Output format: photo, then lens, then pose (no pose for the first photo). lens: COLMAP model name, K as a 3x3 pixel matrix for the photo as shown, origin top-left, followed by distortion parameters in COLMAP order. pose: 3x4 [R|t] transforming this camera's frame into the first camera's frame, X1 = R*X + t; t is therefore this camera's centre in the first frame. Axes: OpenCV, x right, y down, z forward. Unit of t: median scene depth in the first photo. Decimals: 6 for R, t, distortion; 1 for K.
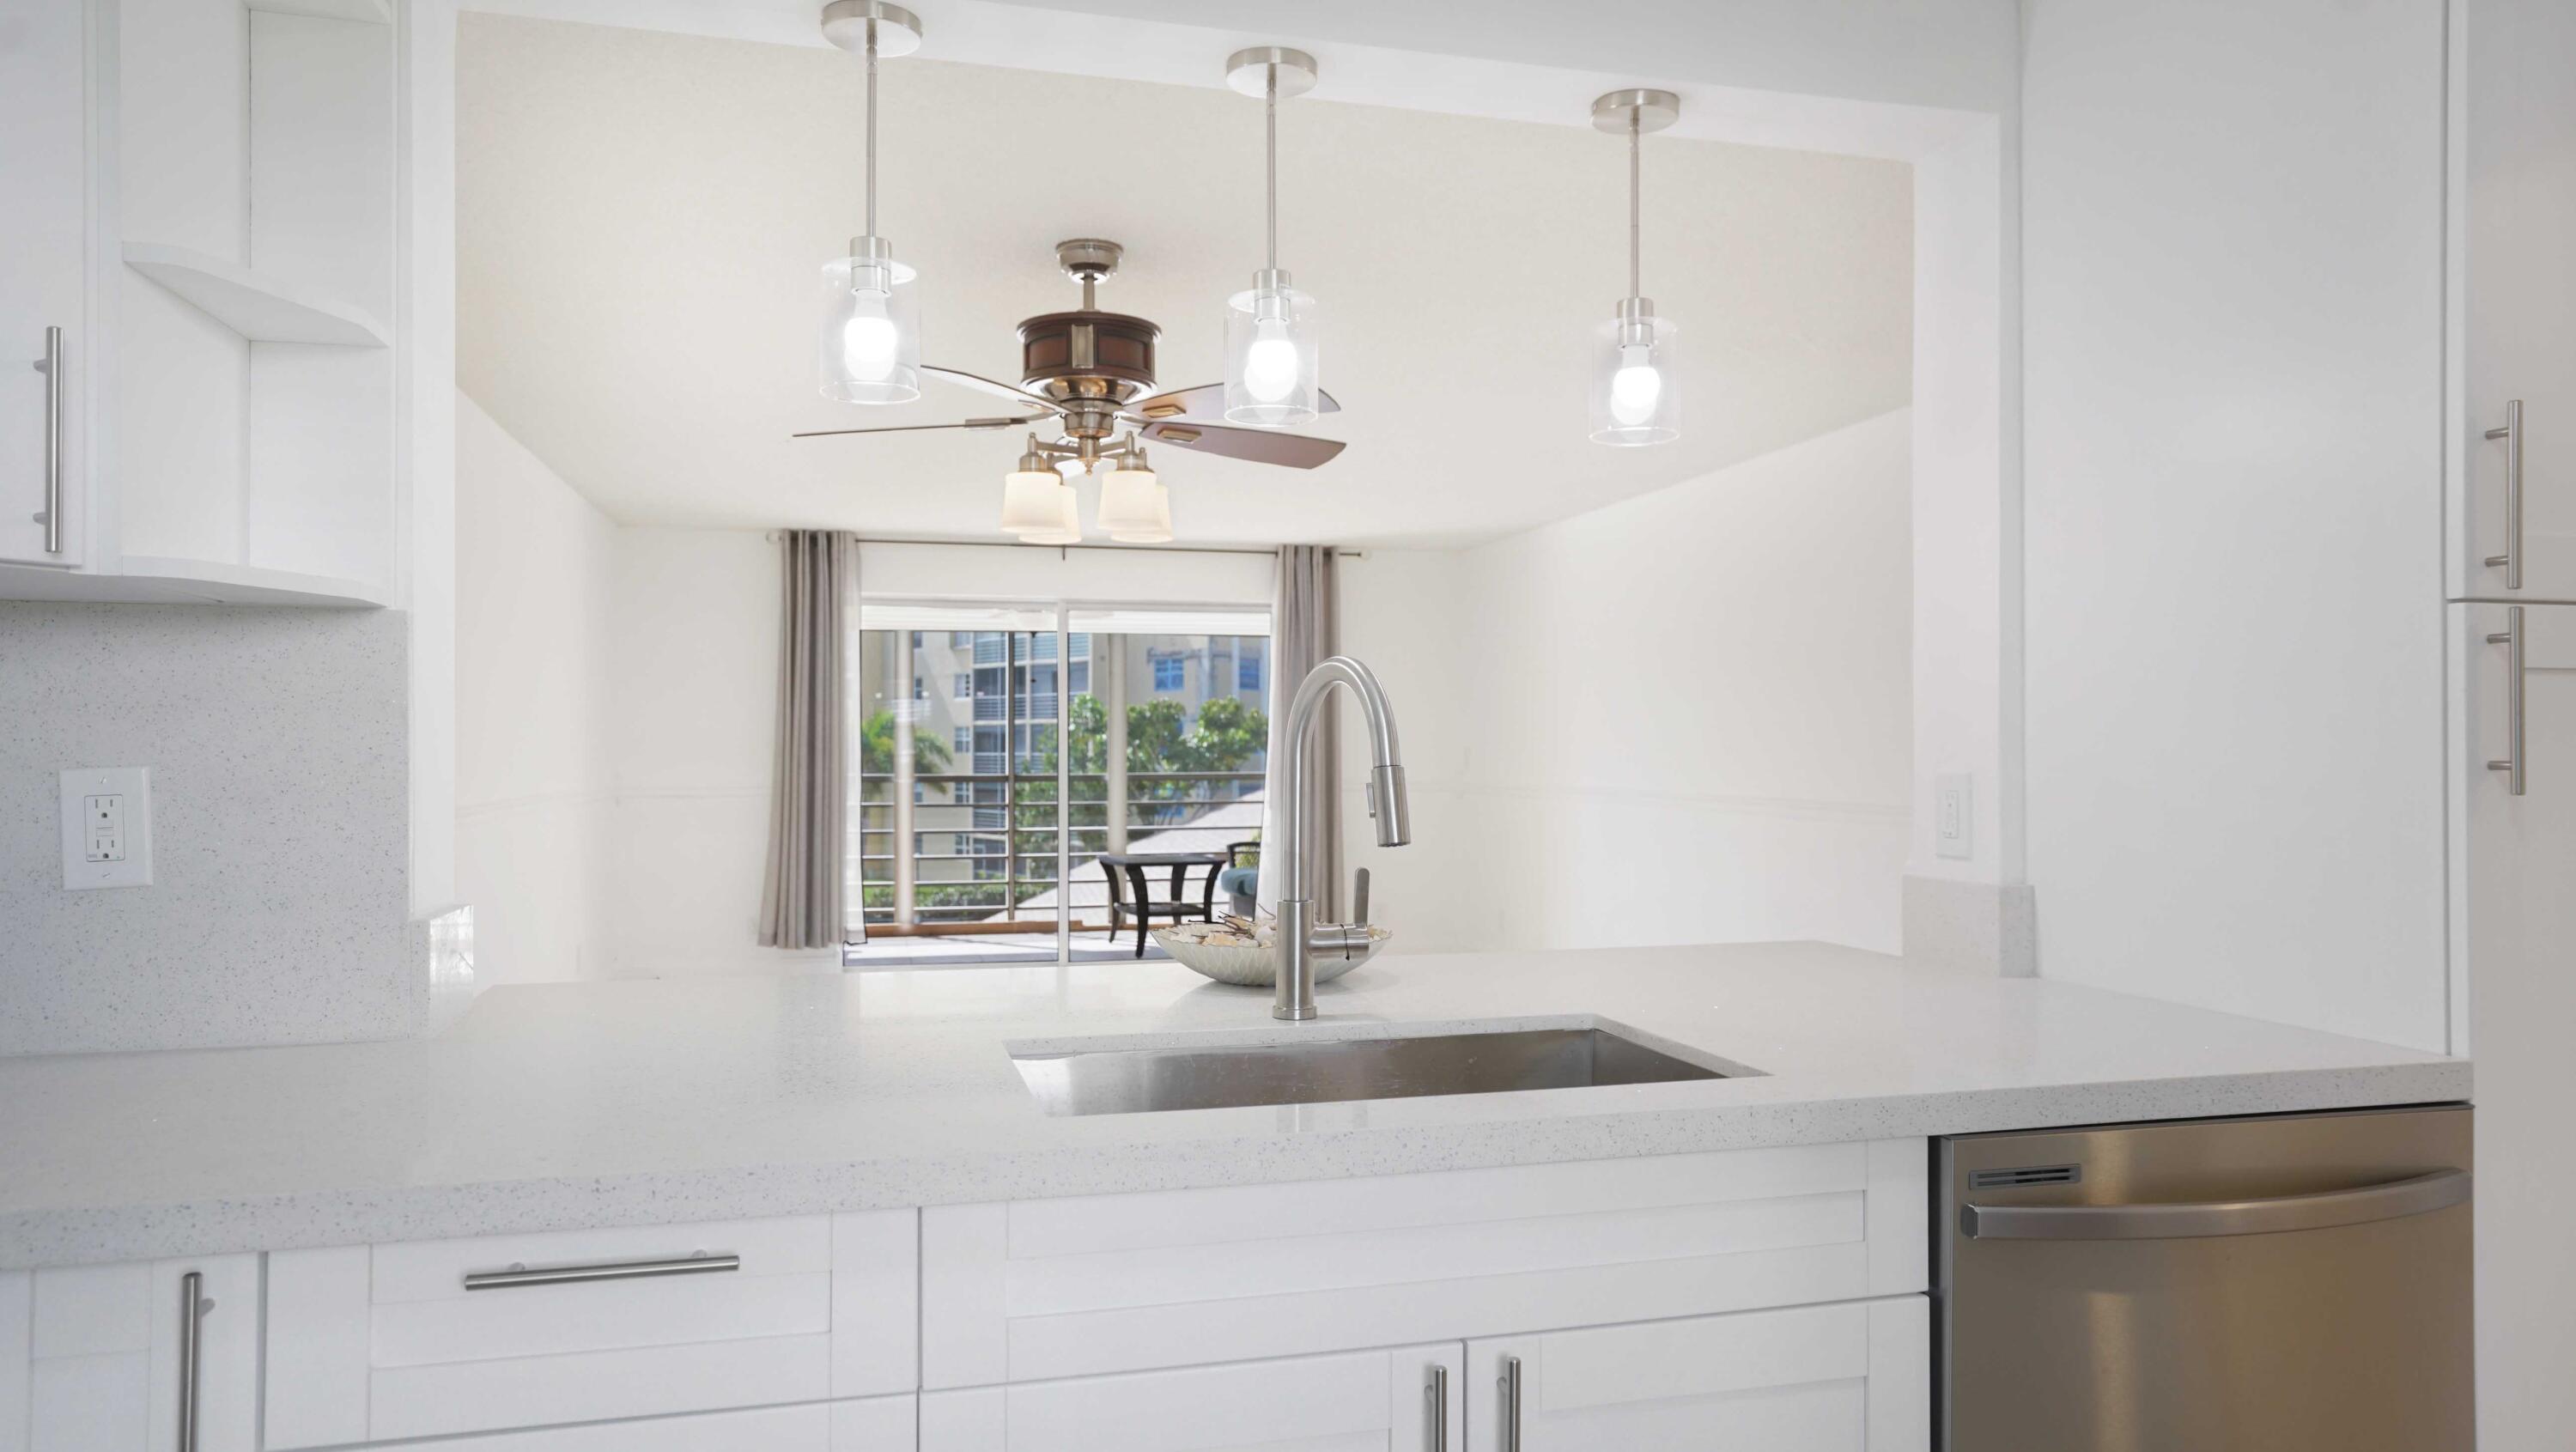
lens RADIAL K [[1627.0, 0, 1275.7], [0, 1627.0, 740.3], [0, 0, 1]] dist [-0.009999, 0.024357]
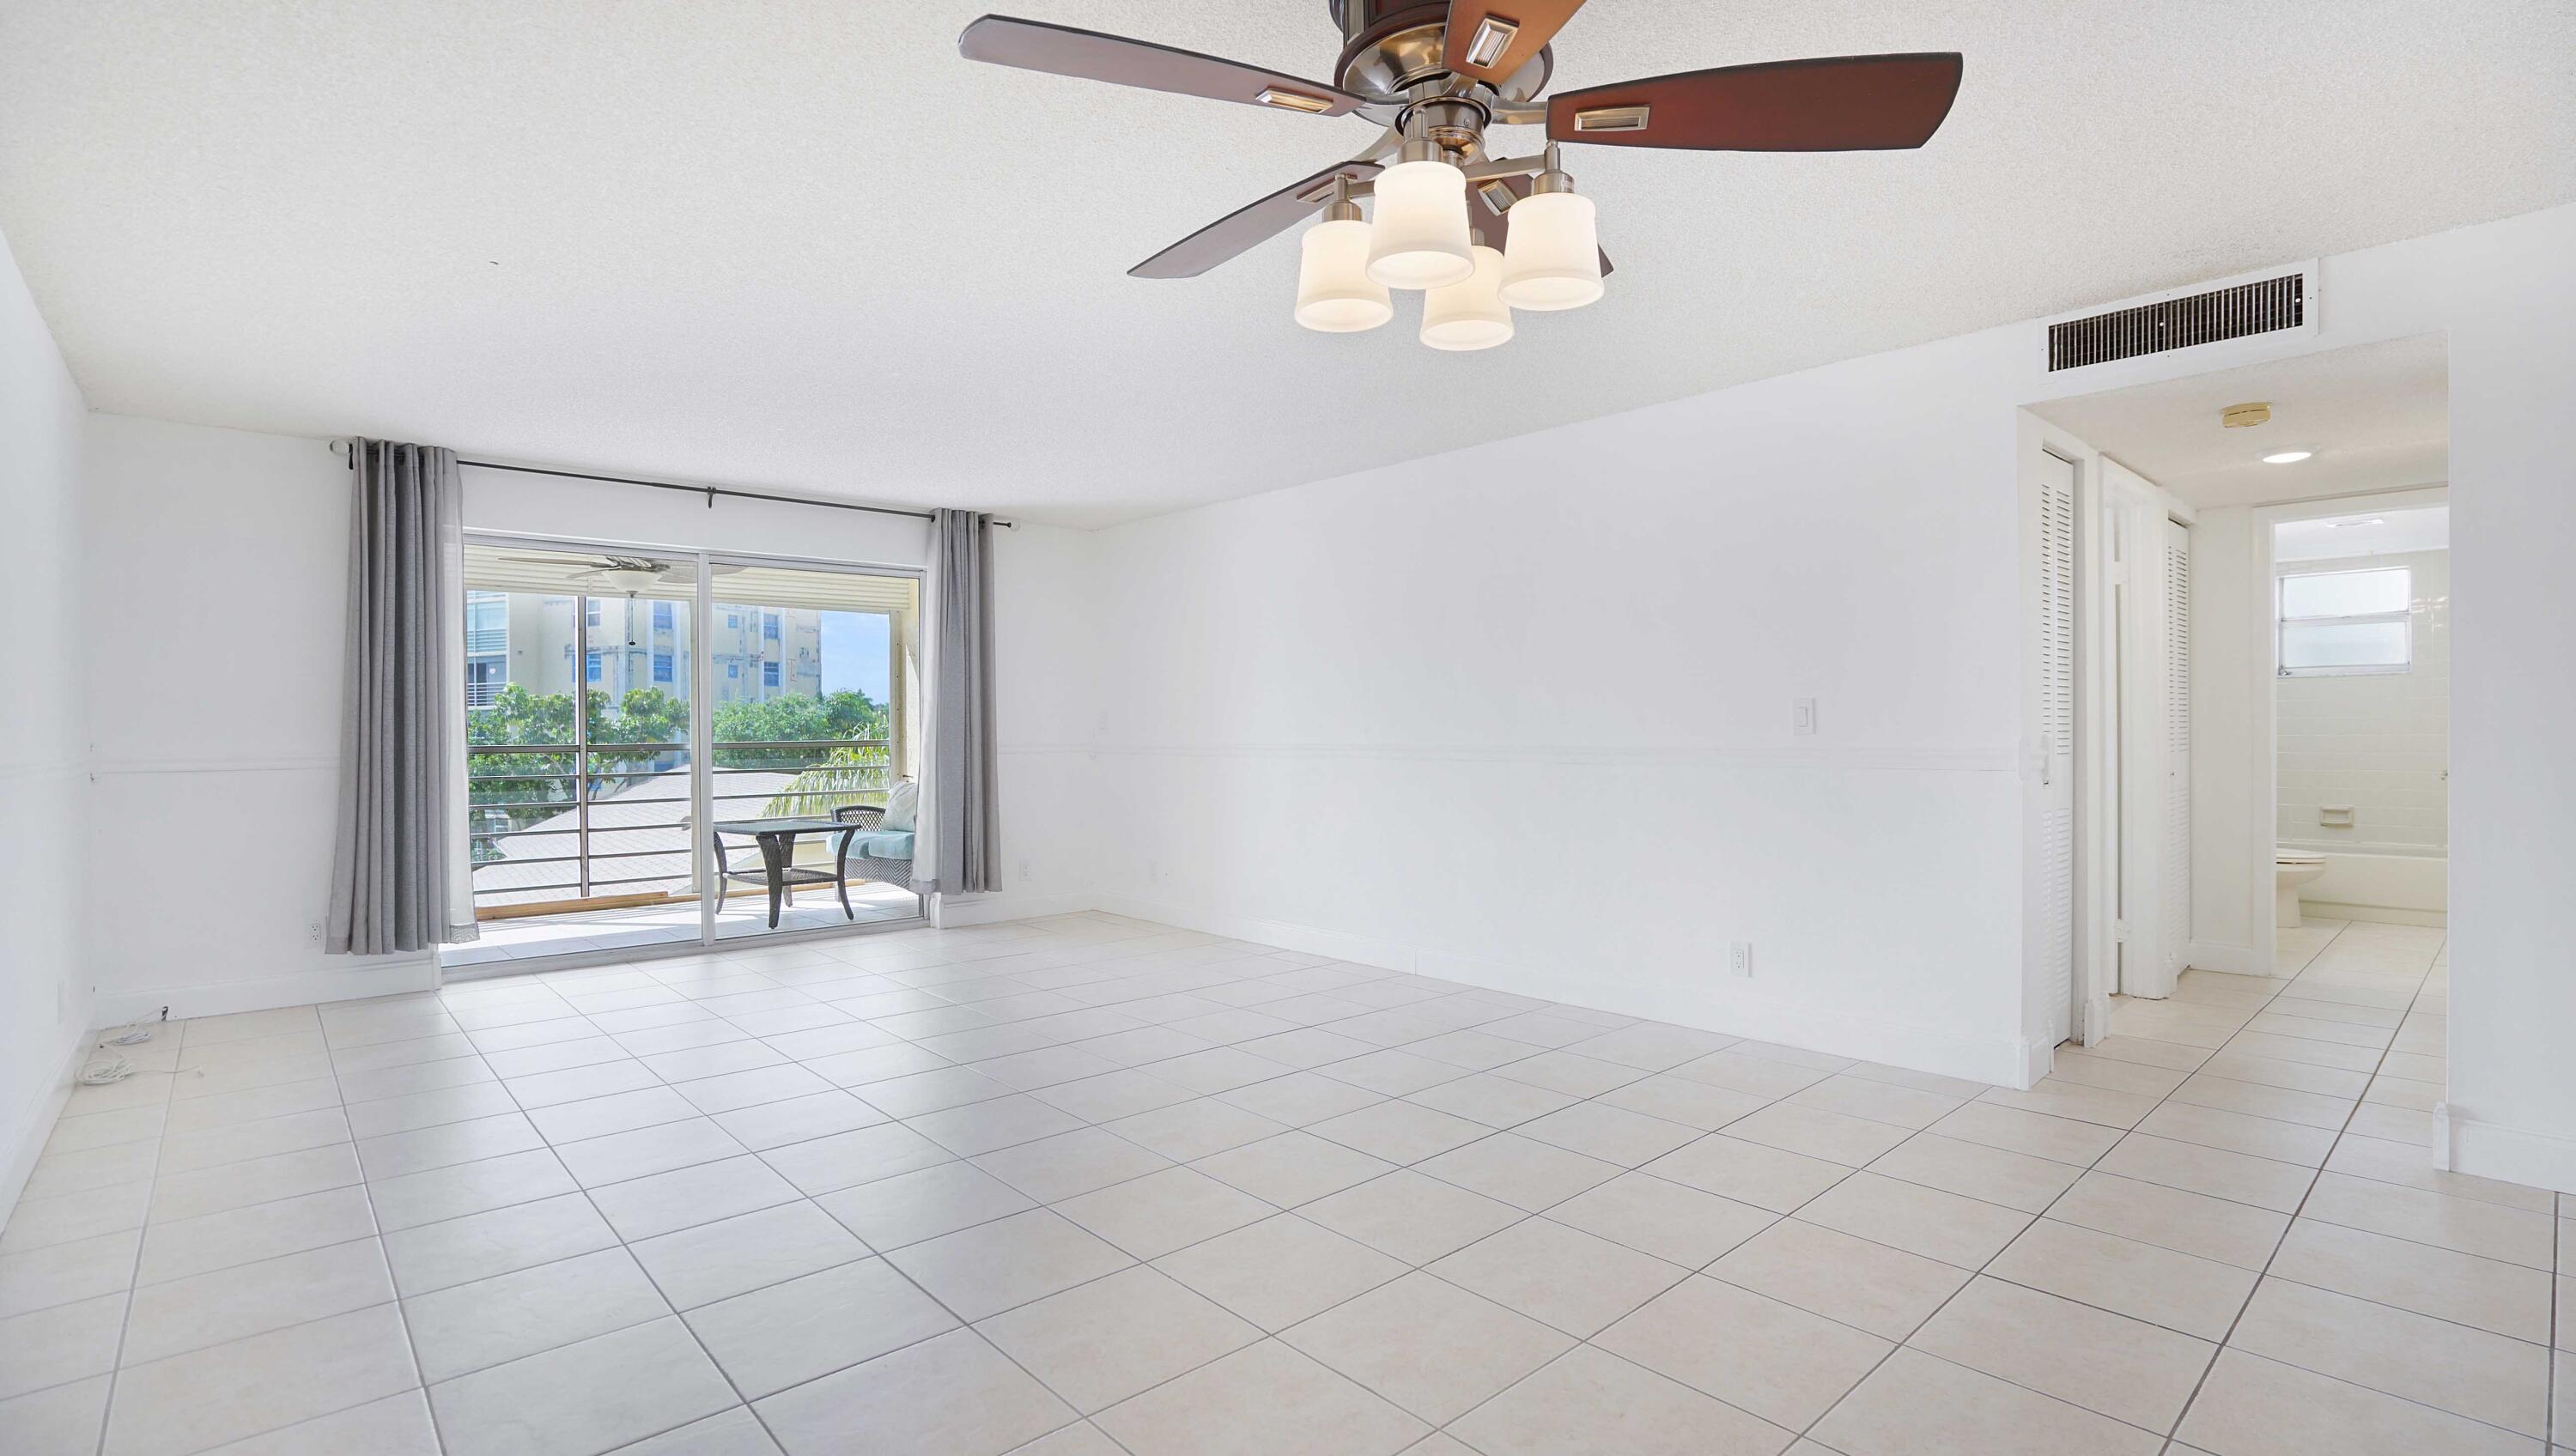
lens RADIAL K [[1205.3, 0, 1275.4], [0, 1205.3, 740.4], [0, 0, 1]] dist [-0.069358, 0.038262]
pose [[0.886527, -0.009420, 0.462581, -0.184445], [0.003726, 0.999906, 0.013222, 0.016467], [-0.462662, -0.009999, 0.886478, 0.295275]]
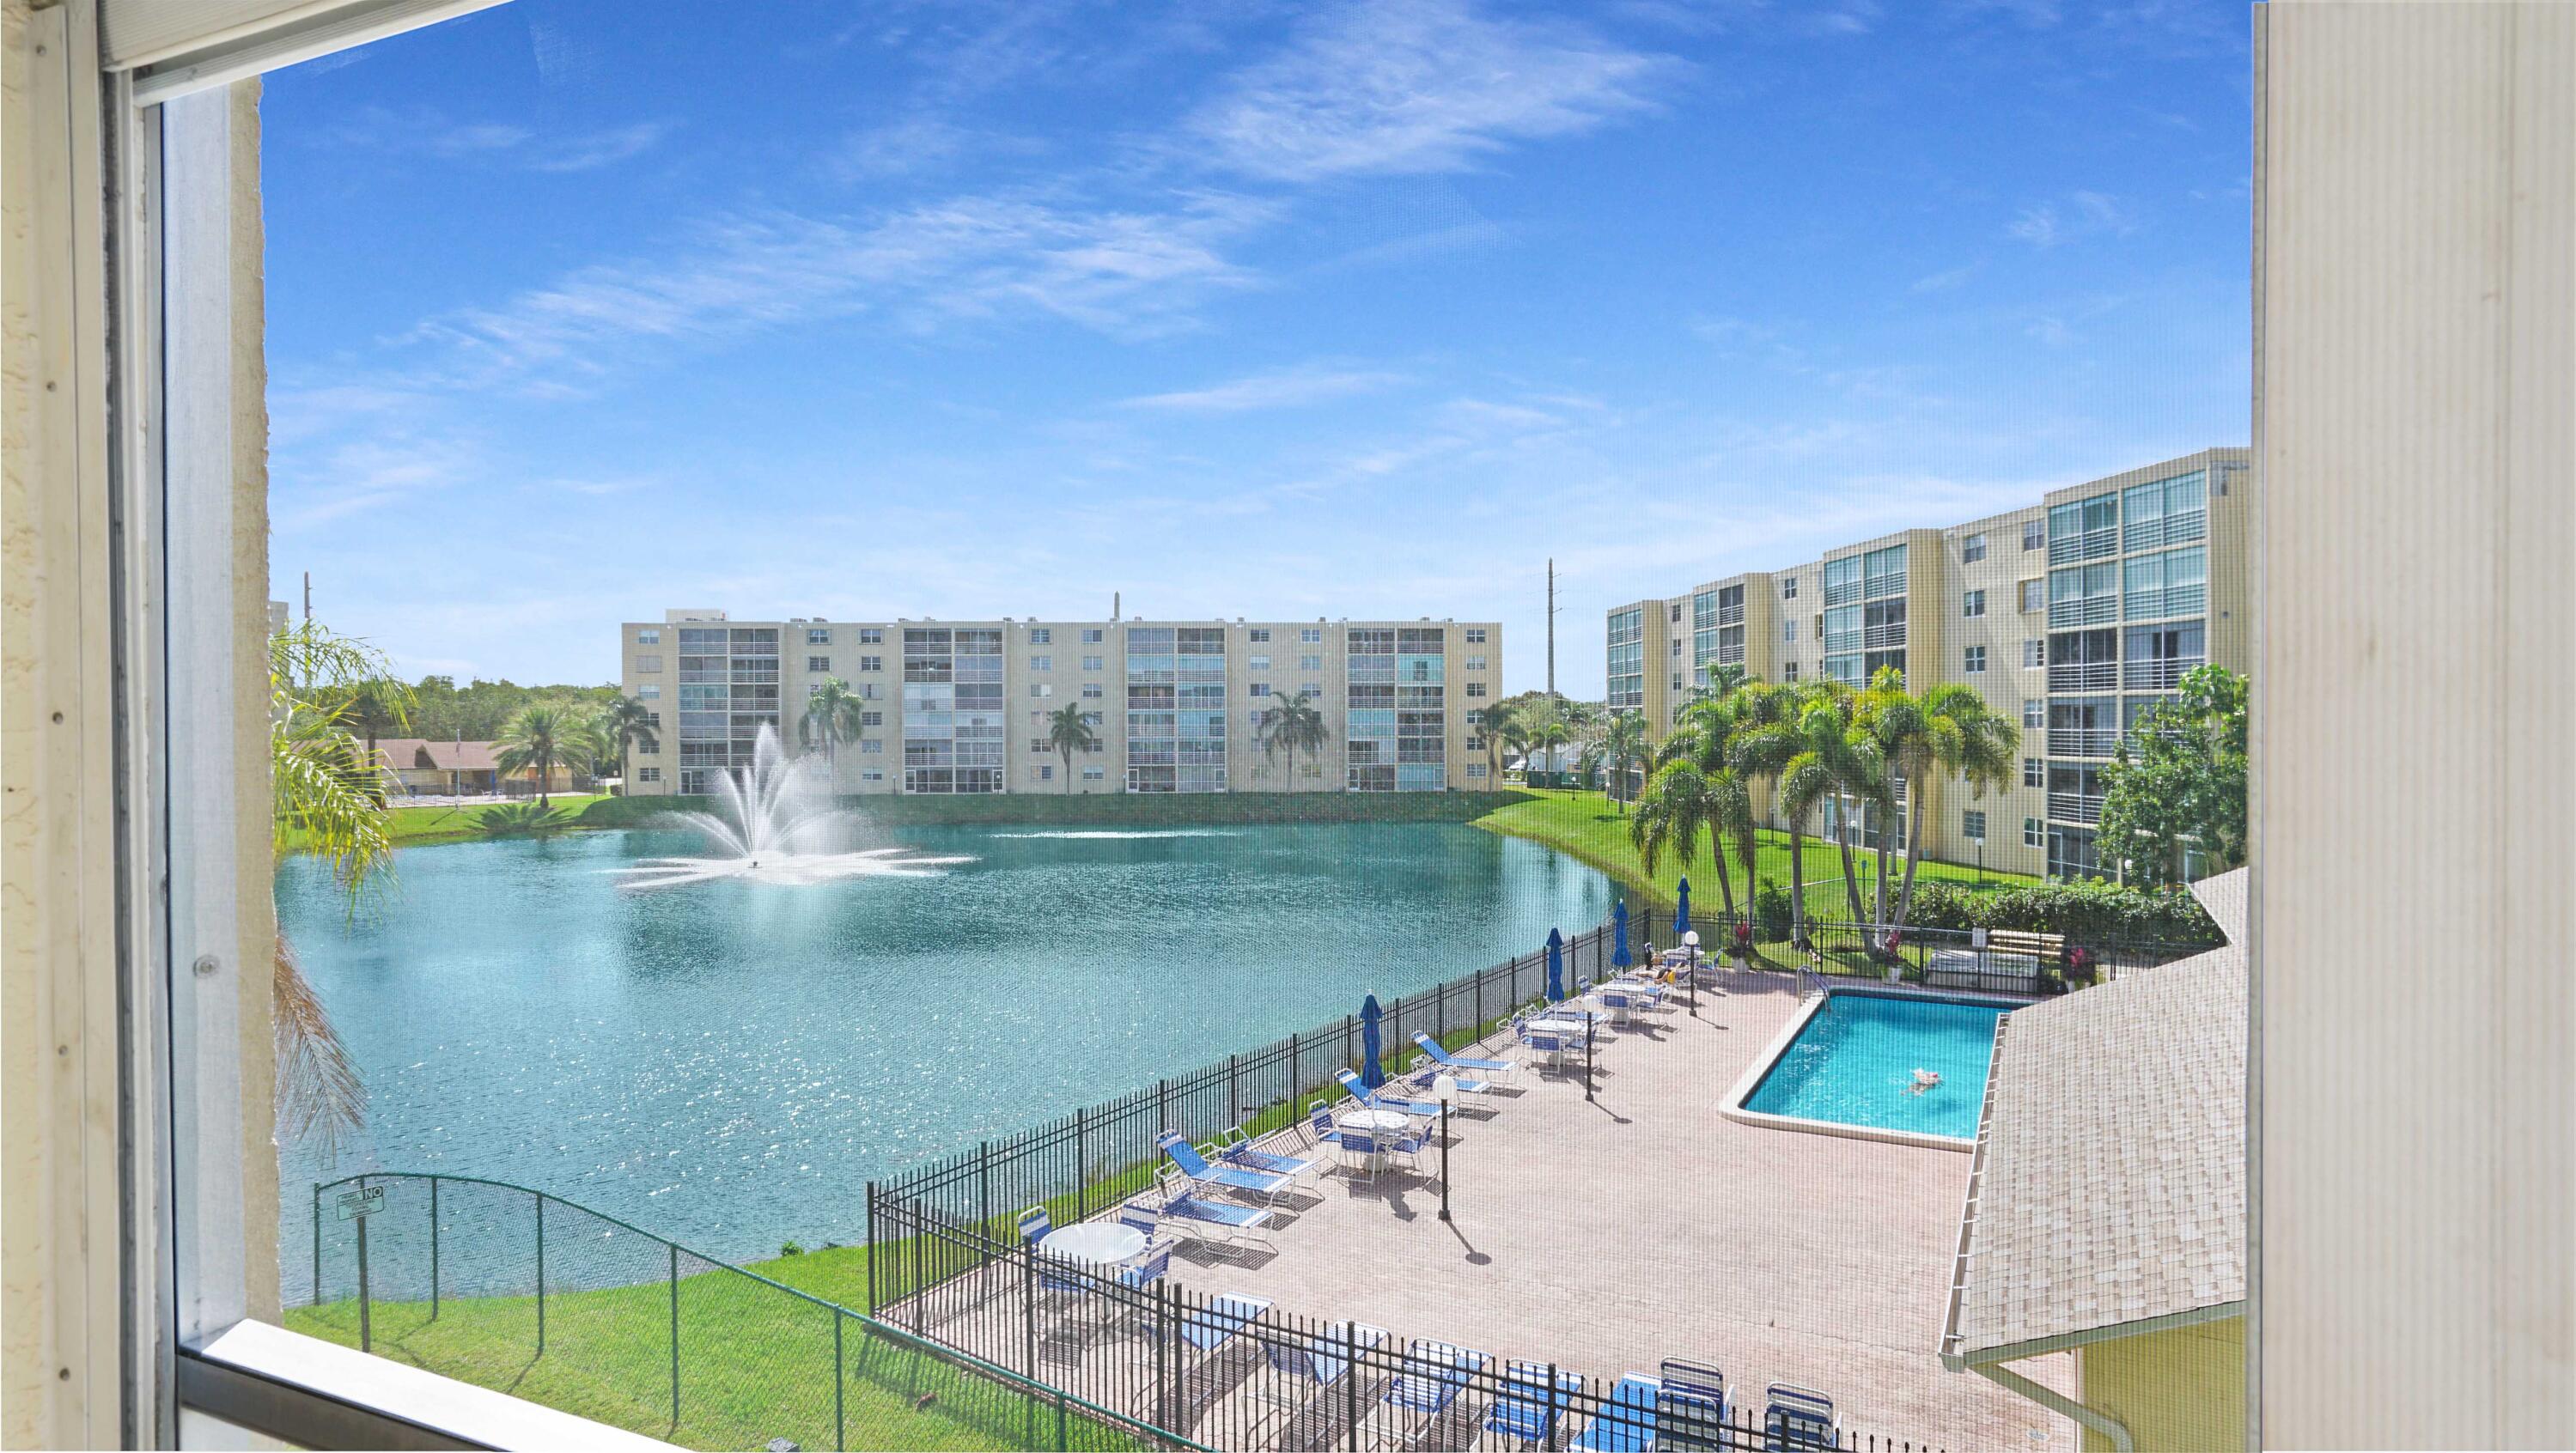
lens RADIAL K [[1421.2, 0, 1278.7], [0, 1421.2, 732.3], [0, 0, 1]] dist [-0.048905, 0.044337]
pose [[0.780645, 0.003677, -0.624964, -0.332757], [0.006377, 0.999884, 0.013849, -0.035928], [0.624942, -0.014797, 0.780531, 1.369502]]
